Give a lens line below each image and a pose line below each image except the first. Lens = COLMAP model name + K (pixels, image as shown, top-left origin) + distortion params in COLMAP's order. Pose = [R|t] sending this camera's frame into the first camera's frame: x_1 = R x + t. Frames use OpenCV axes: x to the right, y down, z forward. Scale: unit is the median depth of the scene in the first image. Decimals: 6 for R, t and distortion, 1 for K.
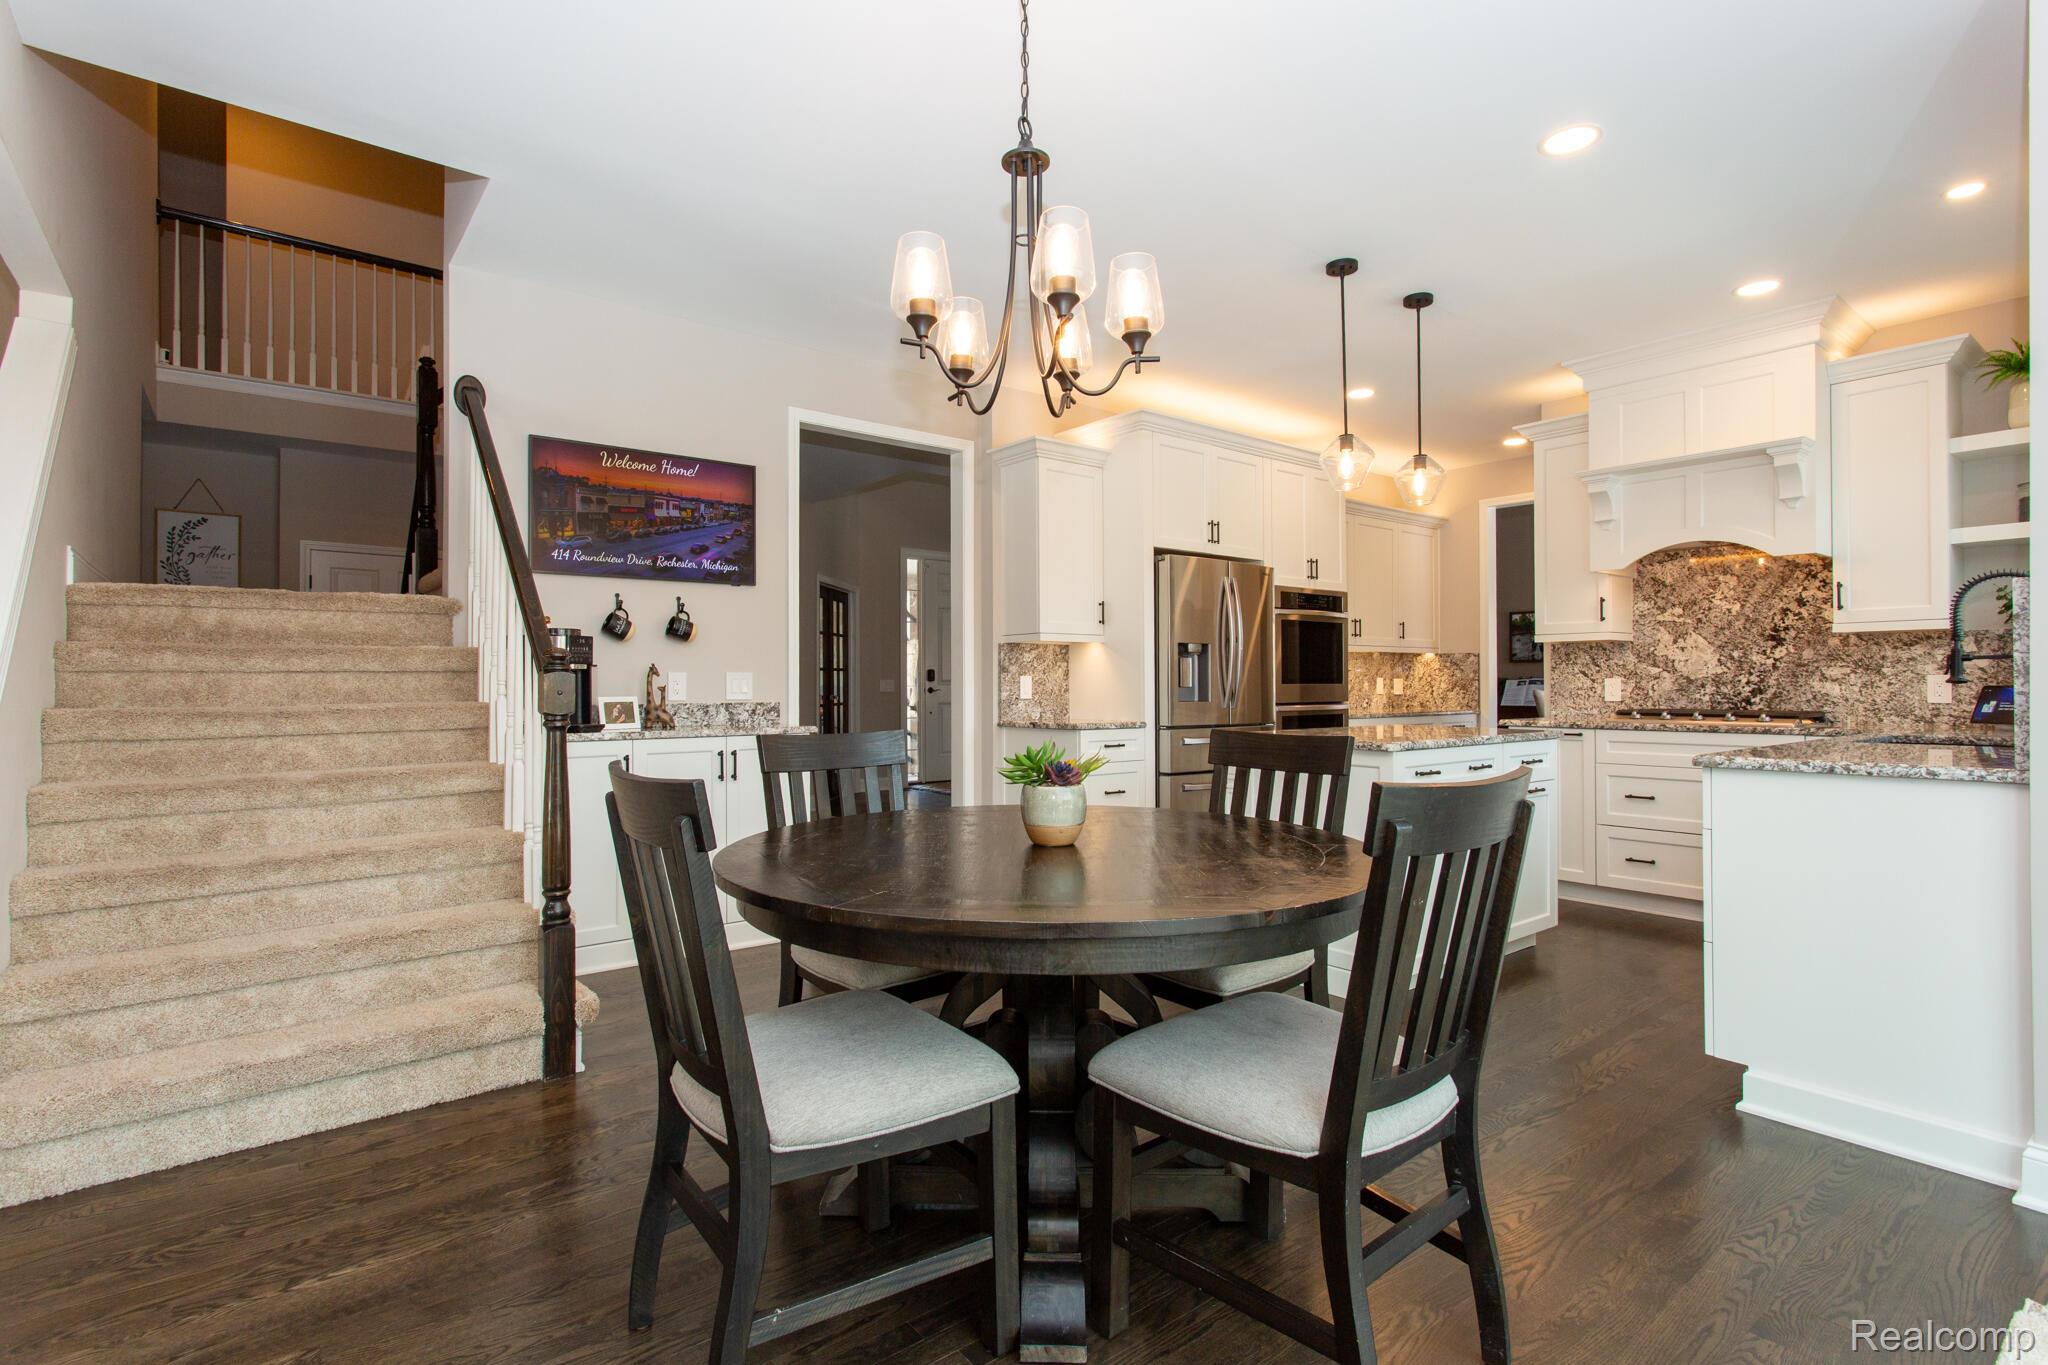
lens RADIAL K [[975.5, 0, 1070.4], [0, 975.5, 675.6], [0, 0, 1]] dist [0.020370, 0.000672]
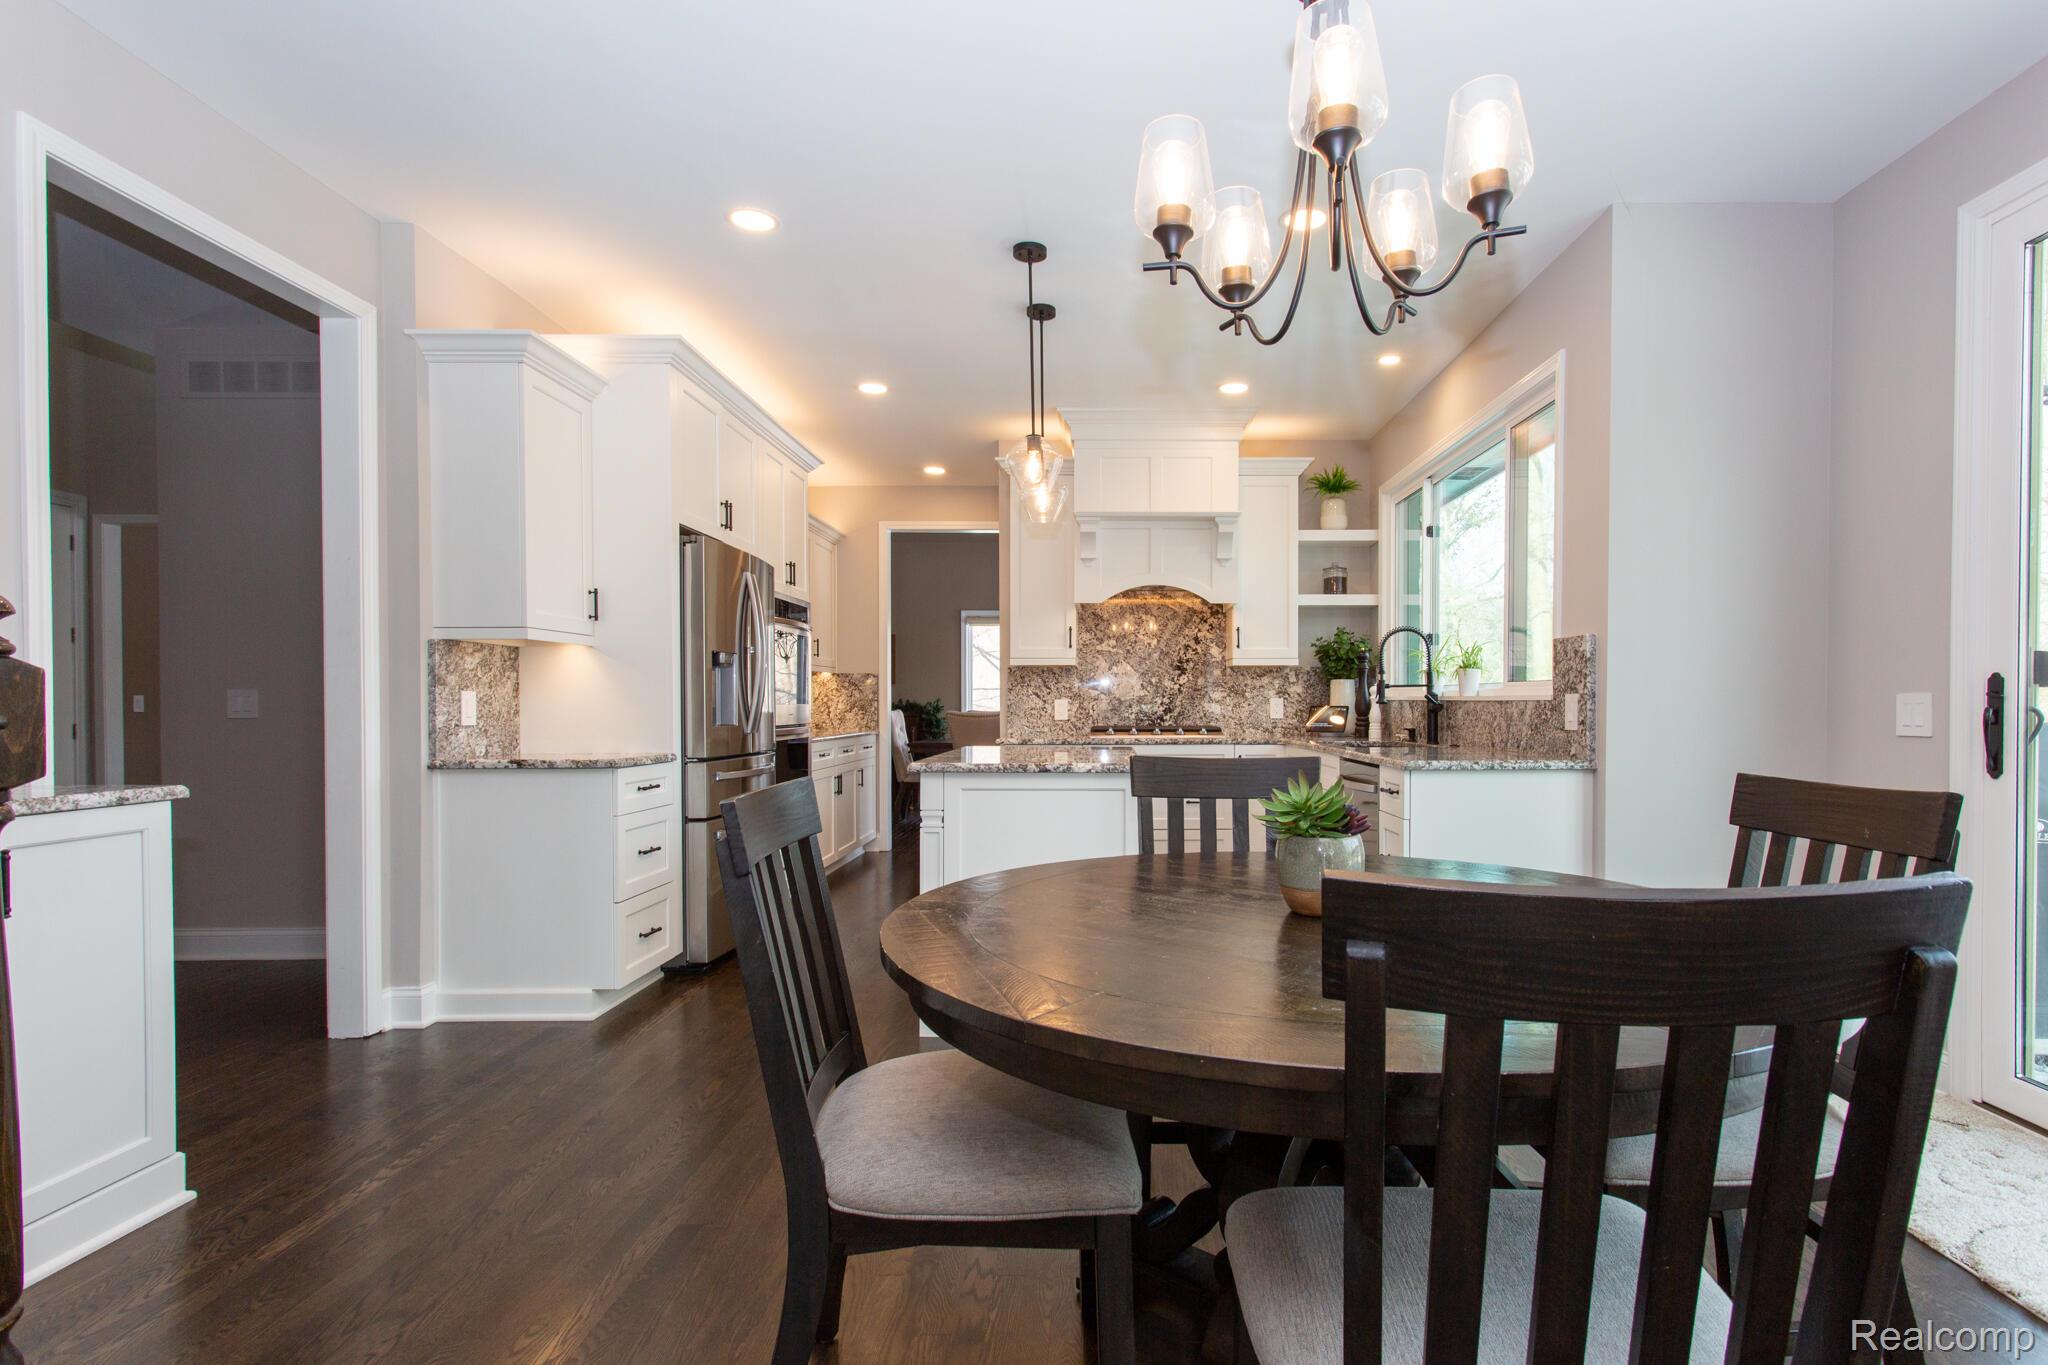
lens RADIAL K [[971.0, 0, 1103.5], [0, 971.0, 711.6], [0, 0, 1]] dist [0.001923, 0.000359]
pose [[0.646234, -0.004023, 0.763129, -0.284094], [-0.007490, 0.999905, 0.011614, 0.003719], [-0.763102, -0.013221, 0.646142, 0.263404]]
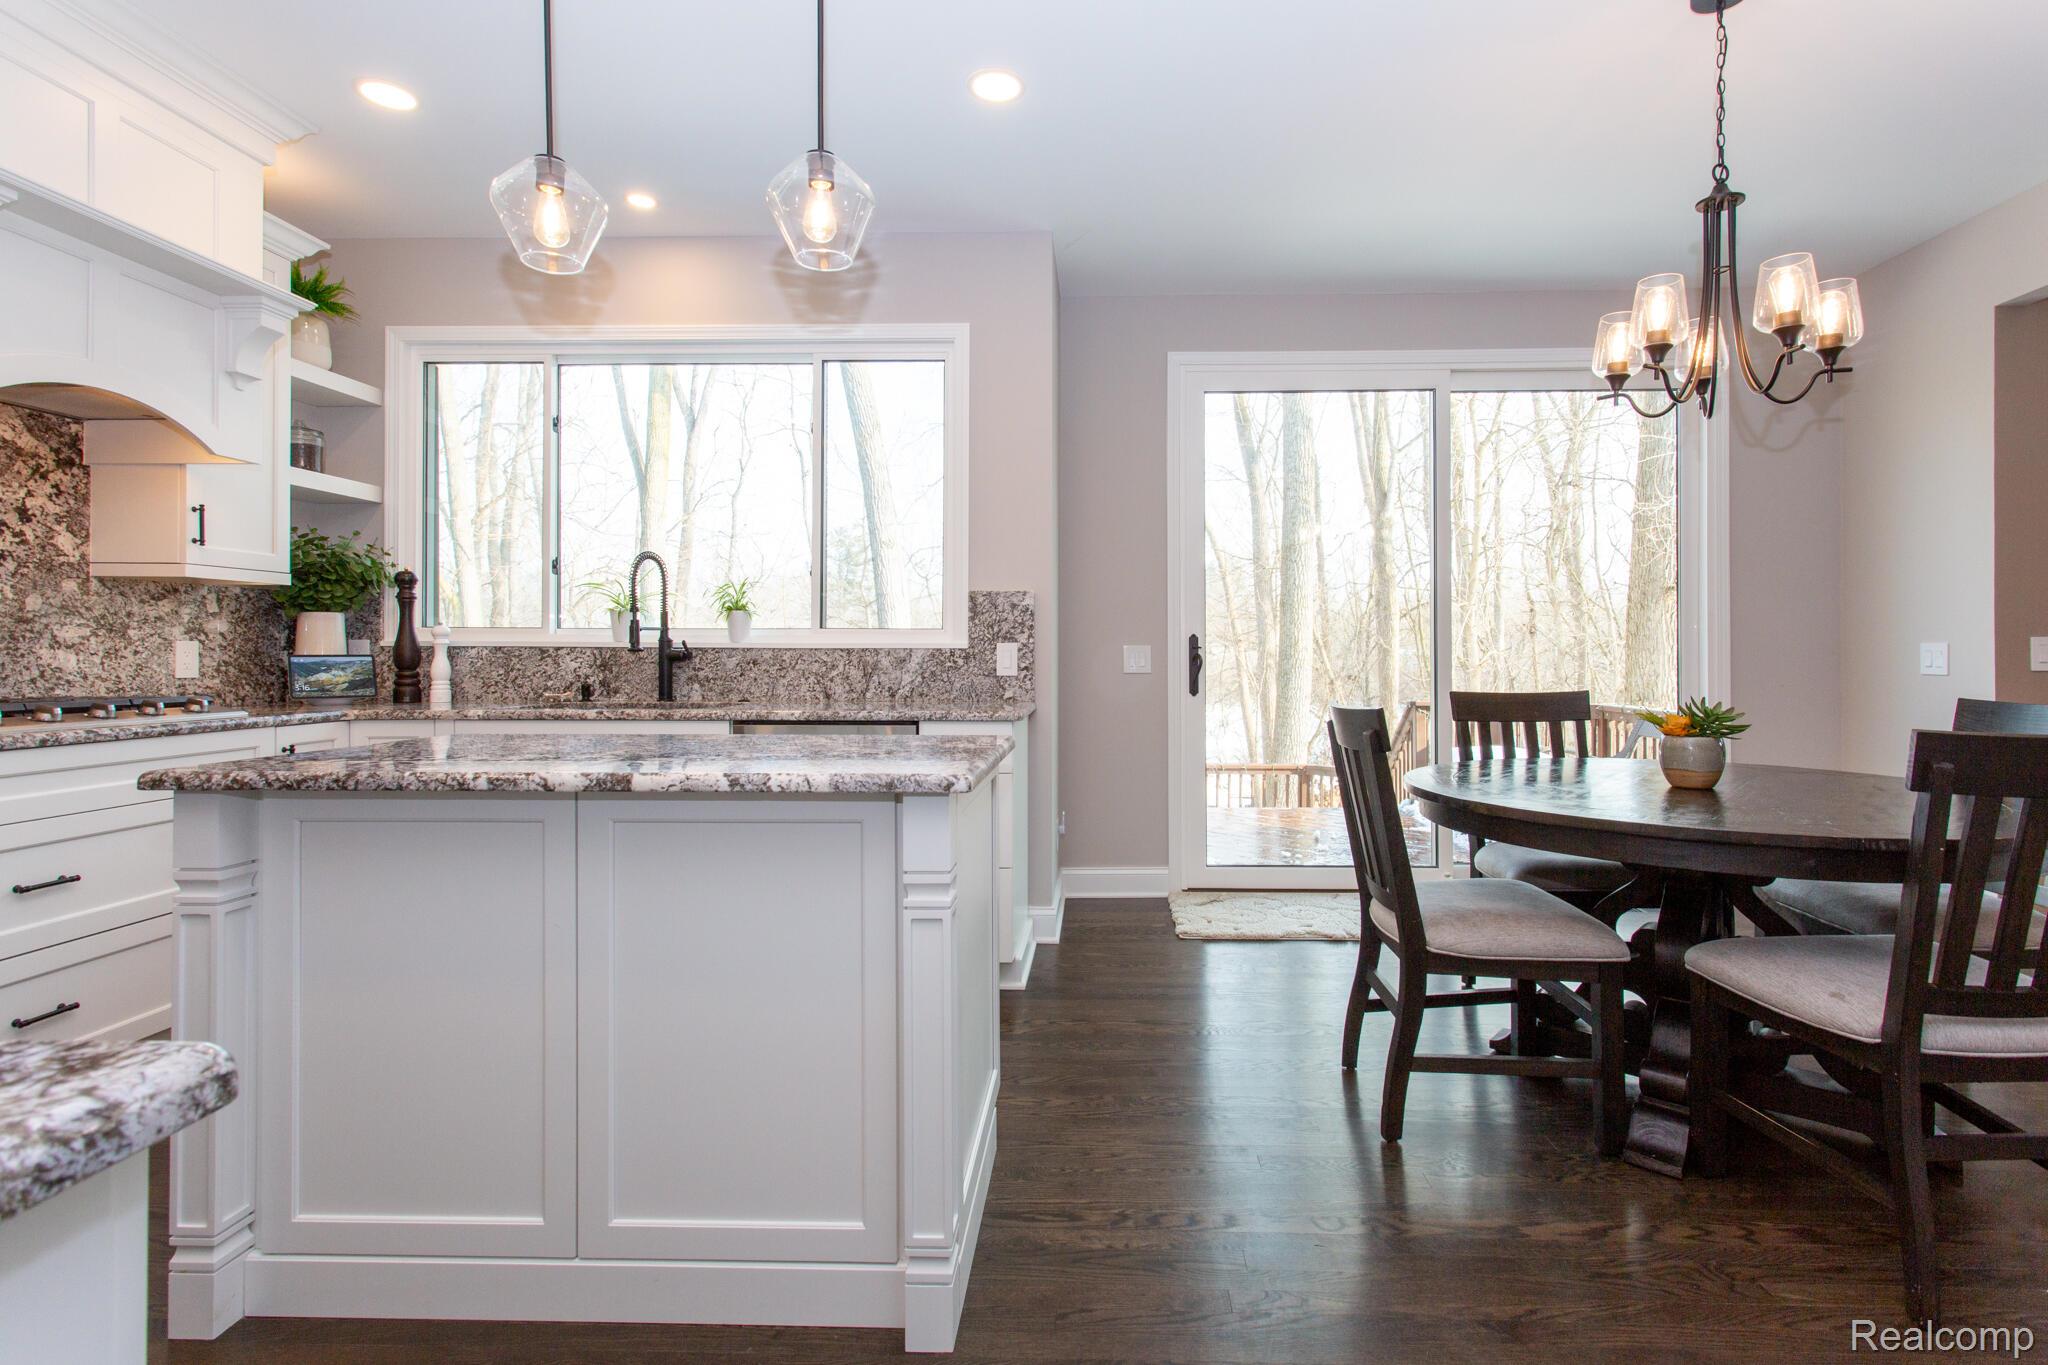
lens RADIAL K [[986.2, 0, 1097.3], [0, 986.2, 651.7], [0, 0, 1]] dist [-0.022746, 0.000433]
pose [[-0.746118, 0.002982, 0.665808, -0.118452], [-0.005014, 0.999936, -0.010096, 0.010106], [-0.665795, -0.010871, -0.746055, 0.948880]]
